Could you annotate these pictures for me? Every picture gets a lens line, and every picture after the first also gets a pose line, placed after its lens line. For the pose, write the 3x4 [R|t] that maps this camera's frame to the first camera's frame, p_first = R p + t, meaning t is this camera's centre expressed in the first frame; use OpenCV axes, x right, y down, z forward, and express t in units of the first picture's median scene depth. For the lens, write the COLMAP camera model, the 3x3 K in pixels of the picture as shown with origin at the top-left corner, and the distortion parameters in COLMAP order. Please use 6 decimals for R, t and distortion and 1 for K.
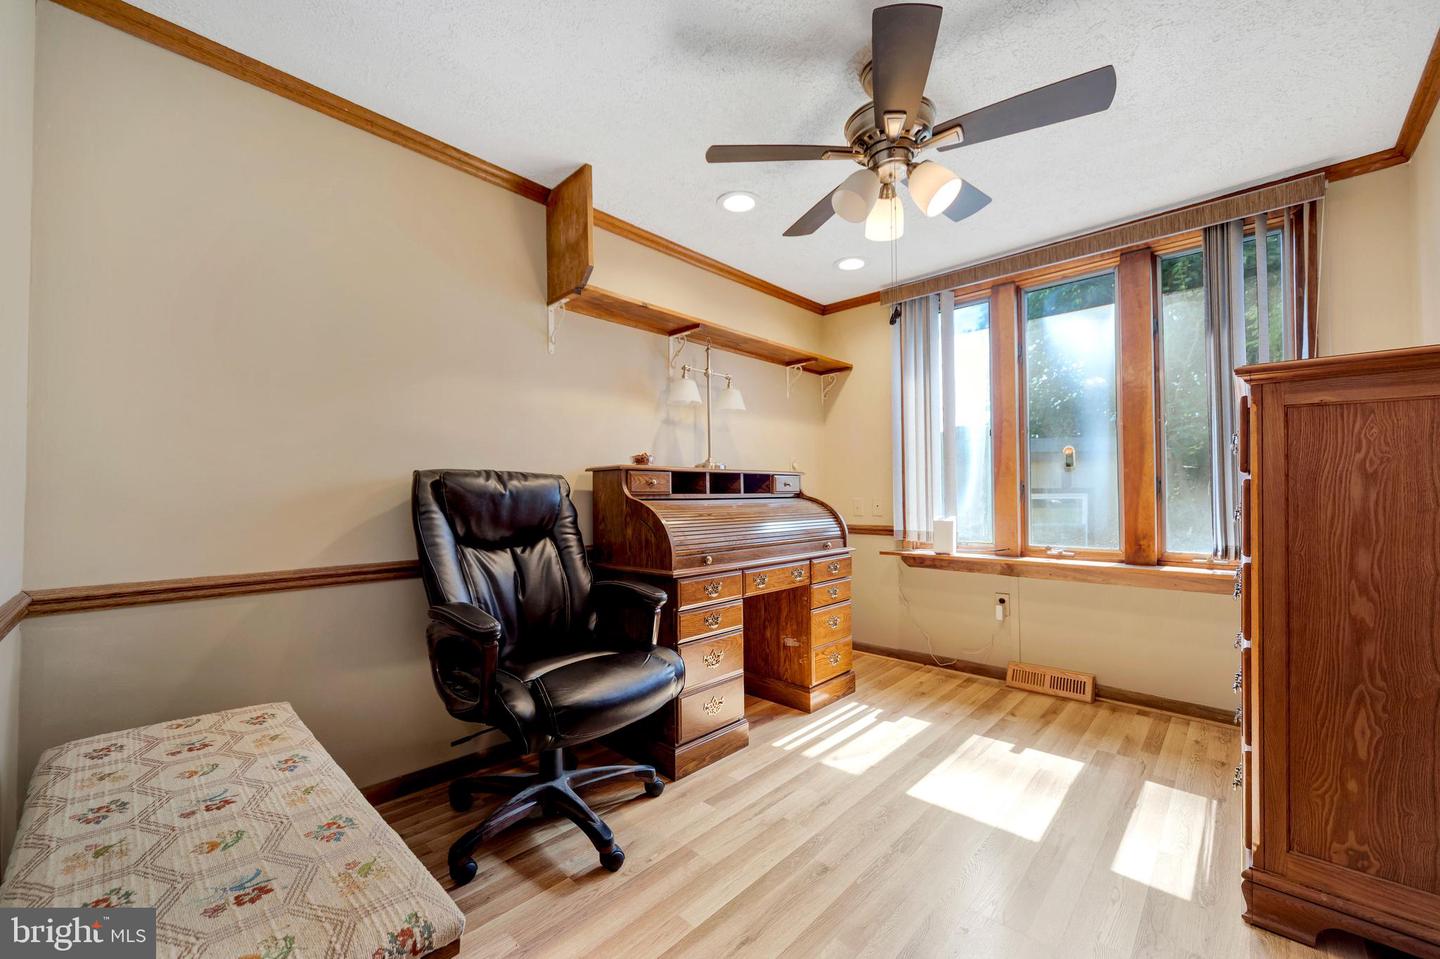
lens RADIAL K [[565.4, 0, 718.9], [0, 565.4, 481.4], [0, 0, 1]] dist [0.001818, -0.000078]
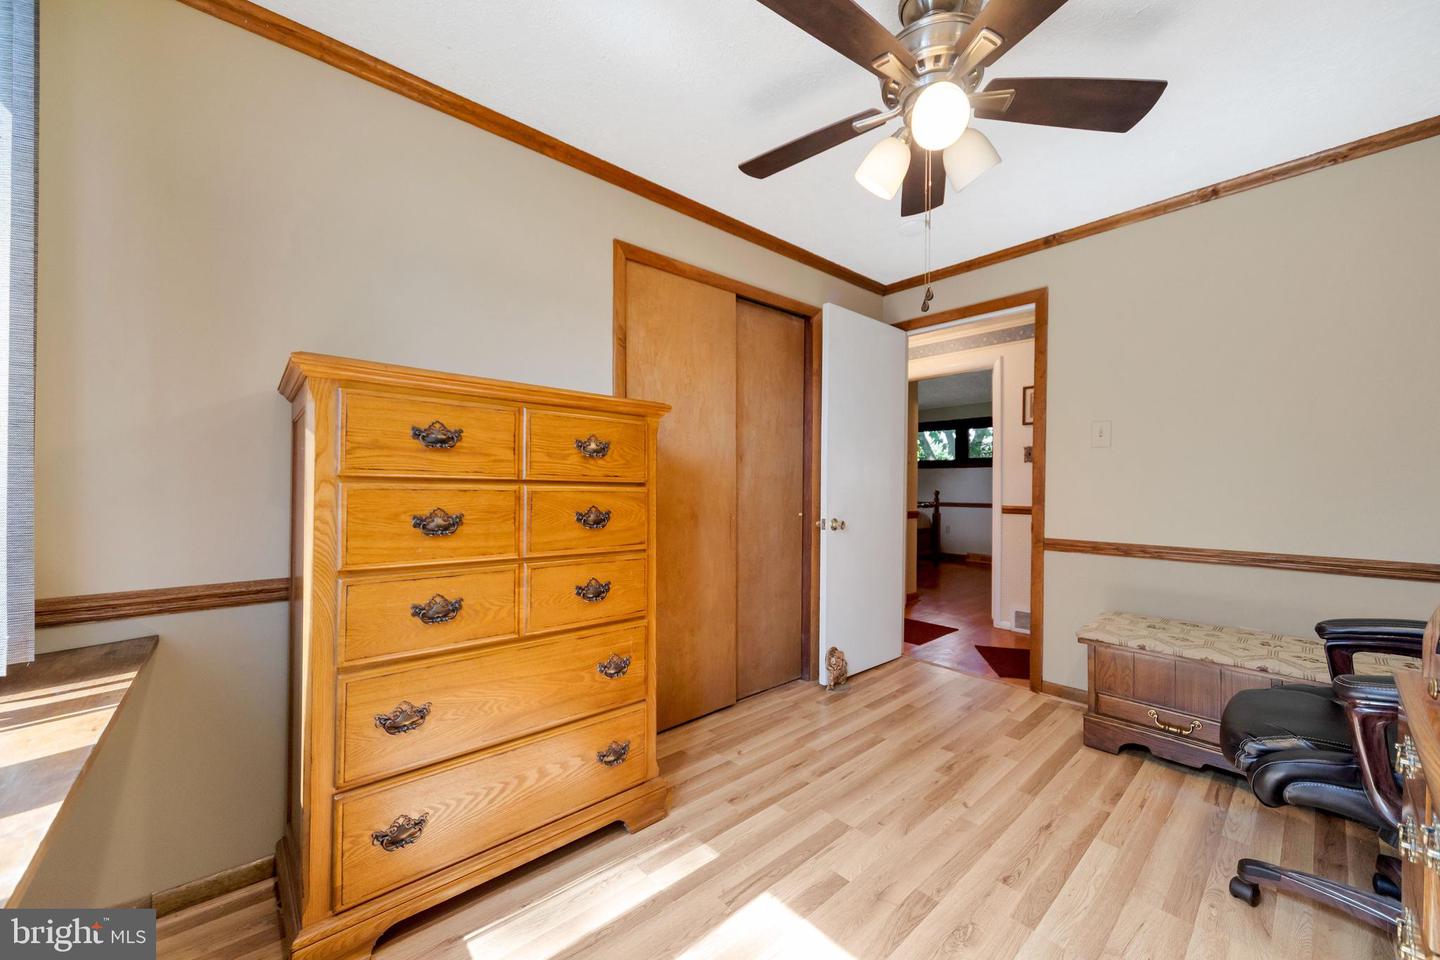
lens RADIAL K [[538.3, 0, 715.4], [0, 538.3, 484.4], [0, 0, 1]] dist [-0.002136, 0.000502]
pose [[-0.994858, 0.008730, 0.100905, 0.411878], [0.006205, 0.999661, -0.025304, 0.009325], [-0.101091, -0.024548, -0.994574, 1.394544]]
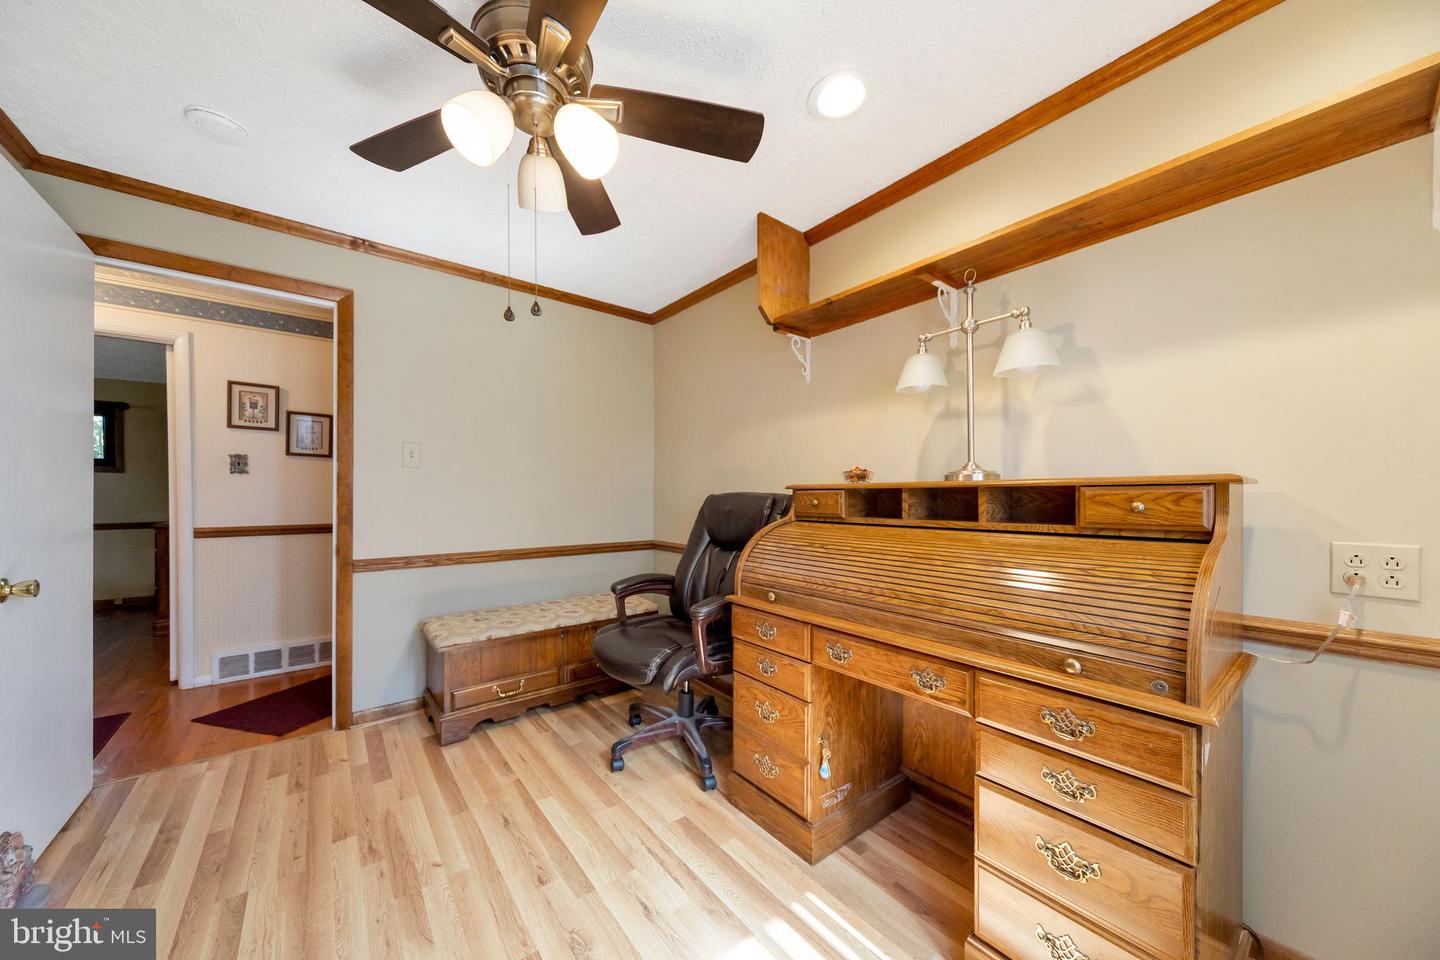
lens RADIAL K [[500.4, 0, 718.4], [0, 500.4, 495.1], [0, 0, 1]] dist [0.007187, -0.000108]
pose [[-0.143569, 0.010537, -0.989584, 0.734672], [0.023981, 0.999687, 0.007165, -0.020600], [0.989350, -0.022703, -0.143777, 1.026014]]
